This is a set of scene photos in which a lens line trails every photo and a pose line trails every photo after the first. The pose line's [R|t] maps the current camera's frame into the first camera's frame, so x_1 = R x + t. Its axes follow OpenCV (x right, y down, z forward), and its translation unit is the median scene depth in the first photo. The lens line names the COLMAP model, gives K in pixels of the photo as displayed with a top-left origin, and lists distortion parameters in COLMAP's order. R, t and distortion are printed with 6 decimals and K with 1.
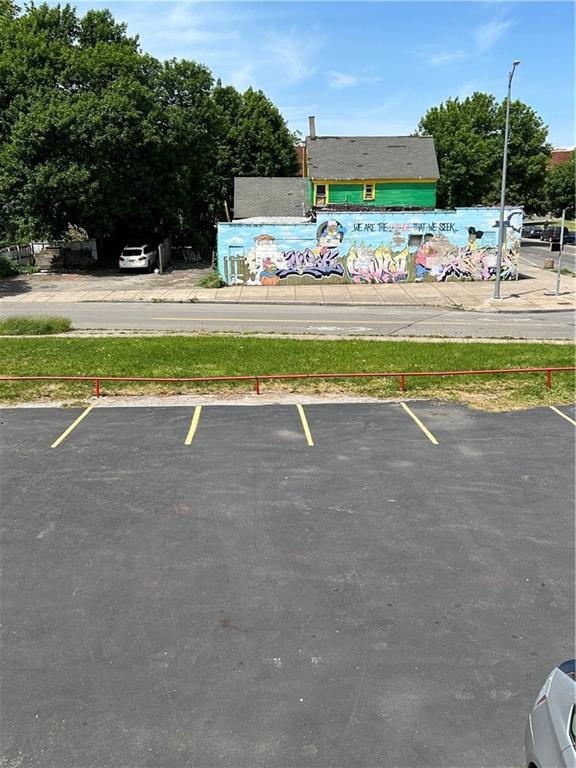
lens RADIAL K [[820.4, 0, 288.0], [0, 820.4, 384.0], [0, 0, 1]] dist [0.167804, -0.603961]
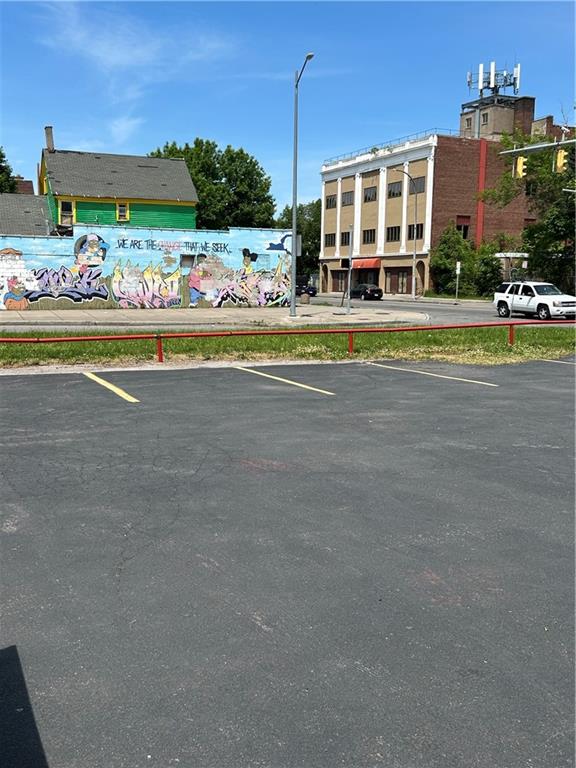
lens RADIAL K [[820.4, 0, 288.0], [0, 820.4, 384.0], [0, 0, 1]] dist [0.167804, -0.603961]
pose [[0.926952, -0.033808, 0.373654, -0.083050], [0.069916, 0.994052, -0.083504, 0.040515], [-0.368608, 0.103529, 0.923802, 0.148913]]
